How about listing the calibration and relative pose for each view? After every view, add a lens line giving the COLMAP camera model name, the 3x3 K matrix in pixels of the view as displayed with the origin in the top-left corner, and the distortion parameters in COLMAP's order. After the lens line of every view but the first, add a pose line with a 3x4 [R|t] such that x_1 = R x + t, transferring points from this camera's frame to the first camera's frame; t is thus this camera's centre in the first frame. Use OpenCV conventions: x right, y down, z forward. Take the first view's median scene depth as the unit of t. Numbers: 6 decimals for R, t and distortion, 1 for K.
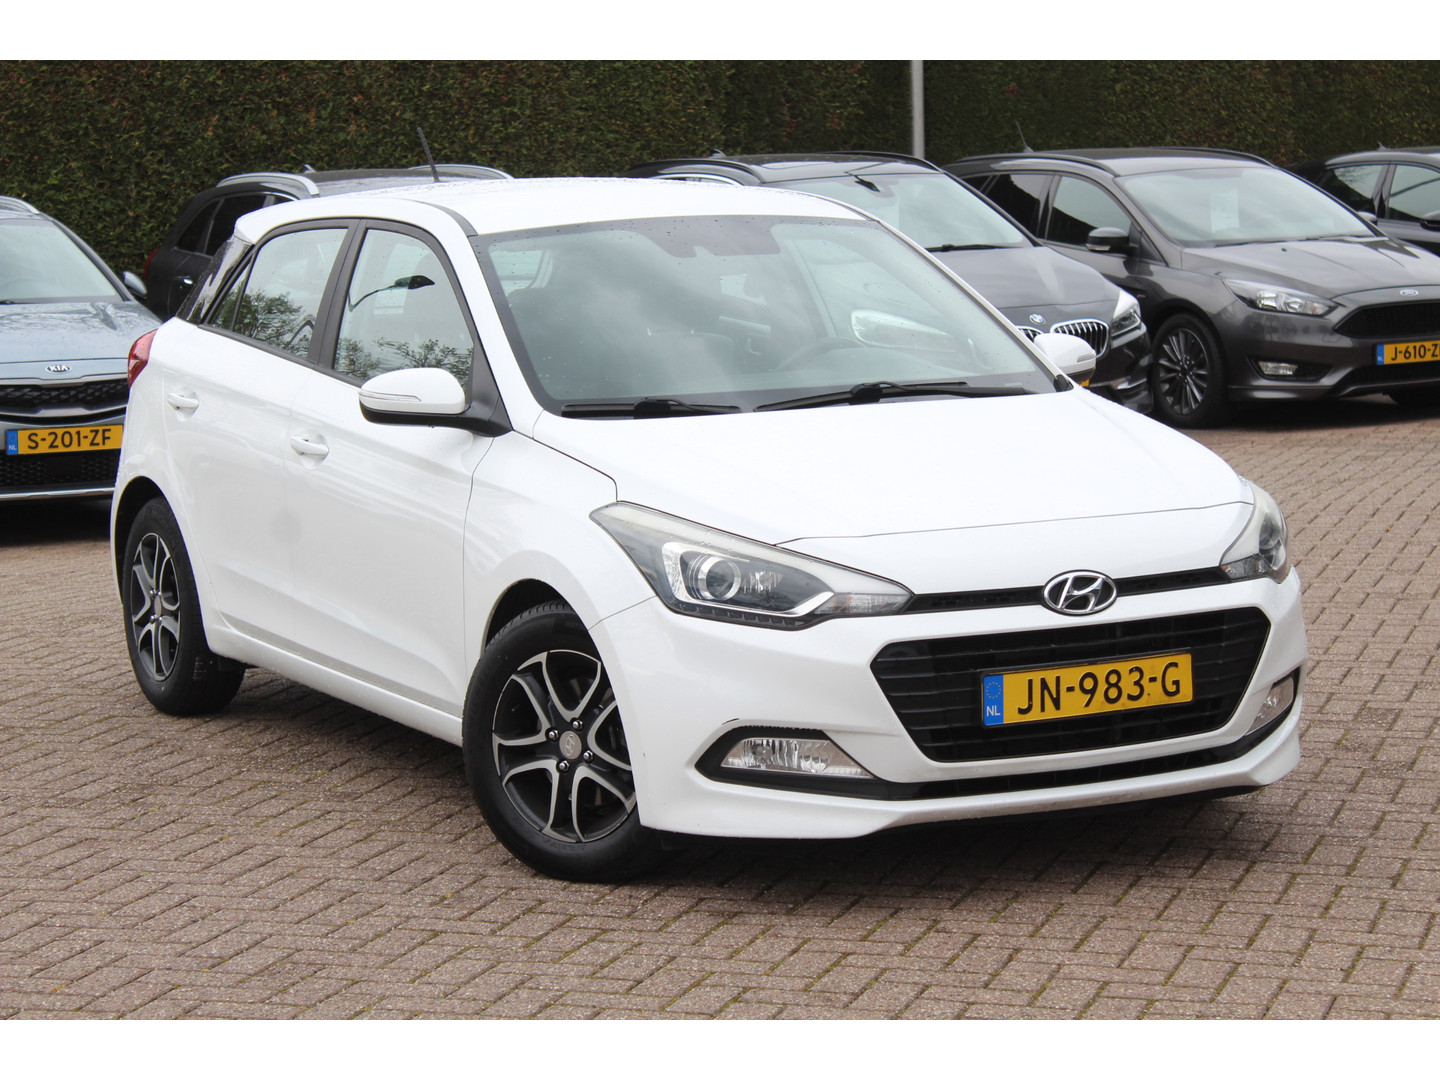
lens RADIAL K [[3574.1, 0, 722.0], [0, 3574.1, 540.6], [0, 0, 1]] dist [0.181532, 0.000000]
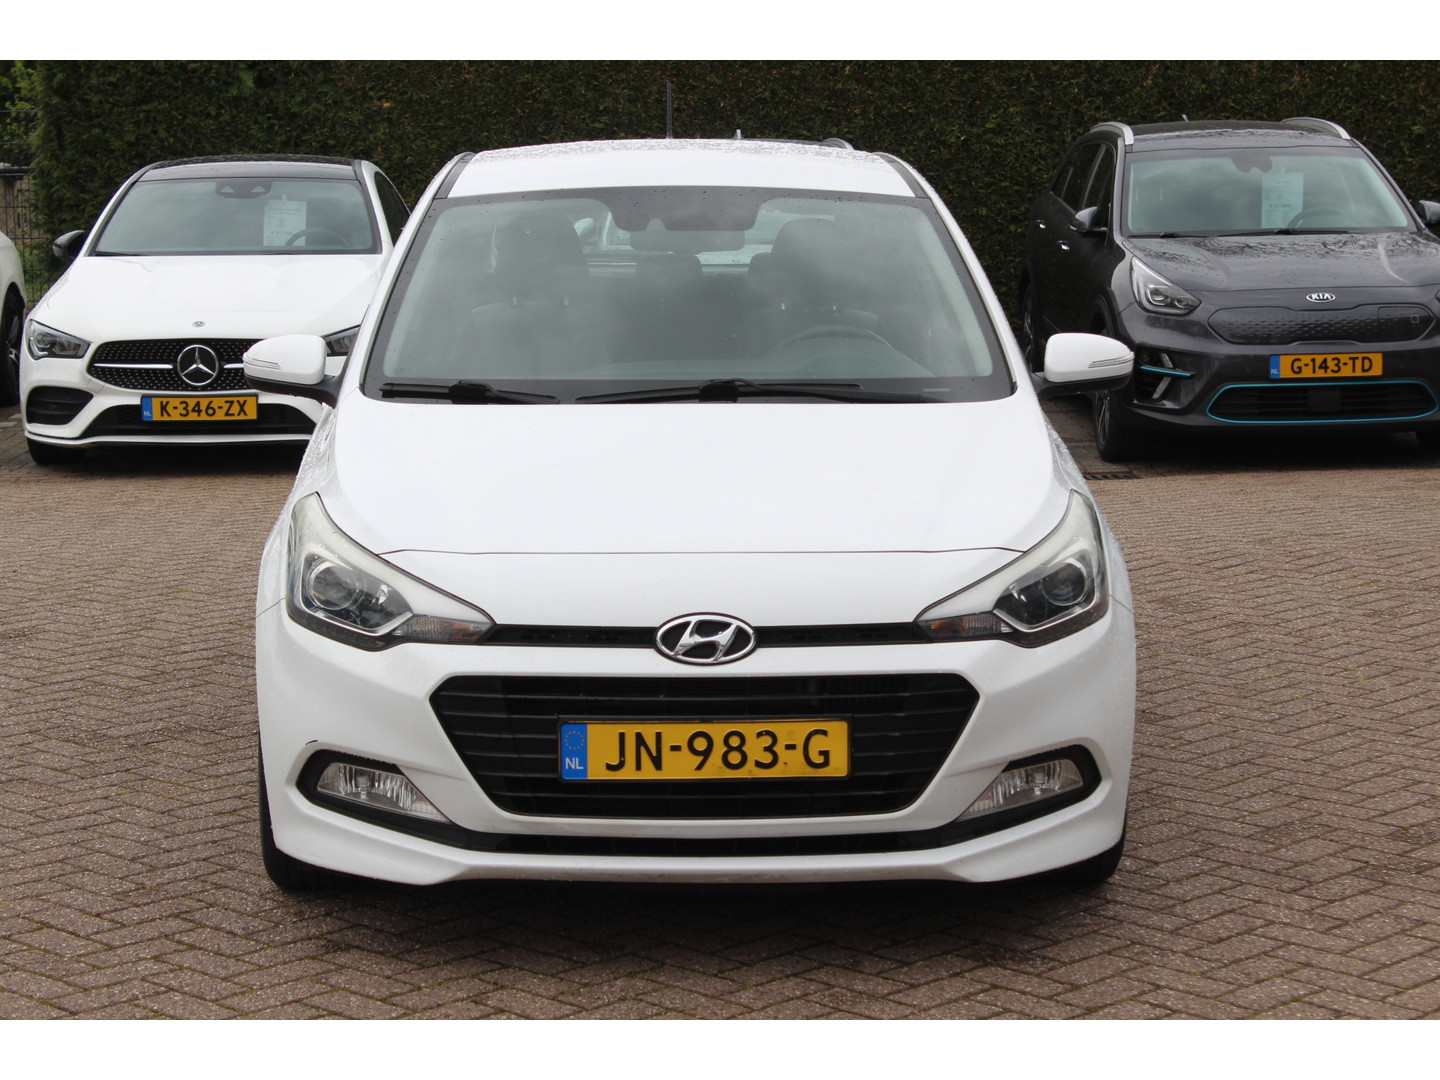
lens RADIAL K [[3239.9, 0, 722.0], [0, 3239.9, 541.7], [0, 0, 1]] dist [0.021075, 0.000000]
pose [[0.889360, 0.085071, -0.449222, 0.452268], [-0.070873, 0.996312, 0.048363, -0.047076], [0.451680, -0.011174, 0.892110, 0.297483]]
